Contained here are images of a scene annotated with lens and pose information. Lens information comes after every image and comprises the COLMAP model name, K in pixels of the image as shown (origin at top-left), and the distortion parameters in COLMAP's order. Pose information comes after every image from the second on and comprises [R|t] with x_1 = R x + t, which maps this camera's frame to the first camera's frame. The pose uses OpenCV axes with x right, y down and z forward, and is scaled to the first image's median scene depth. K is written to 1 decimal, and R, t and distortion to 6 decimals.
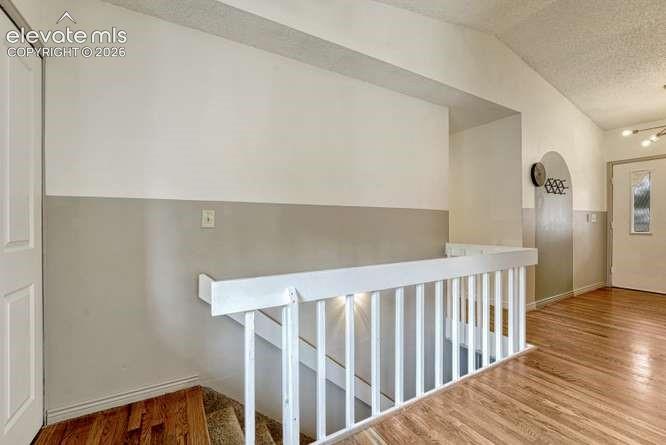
lens RADIAL K [[286.5, 0, 333.0], [0, 286.5, 222.5], [0, 0, 1]] dist [-0.002500, -0.000011]
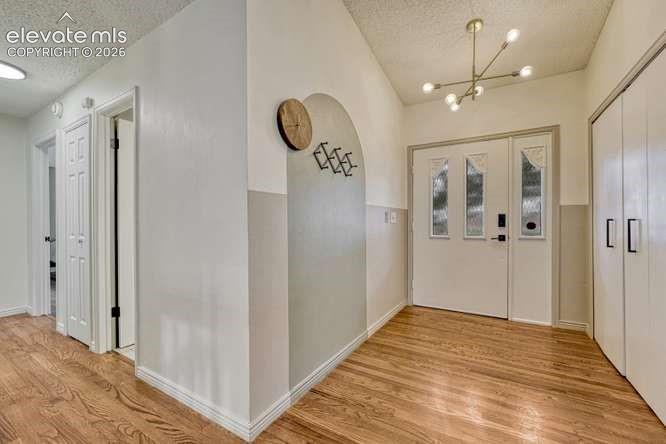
lens RADIAL K [[277.1, 0, 333.0], [0, 277.1, 222.0], [0, 0, 1]] dist [-0.000790, -0.000040]
pose [[0.884884, -0.001544, 0.465808, 0.455963], [0.003431, 0.999989, -0.003202, -0.002441], [-0.465798, 0.004432, 0.884880, 0.456409]]
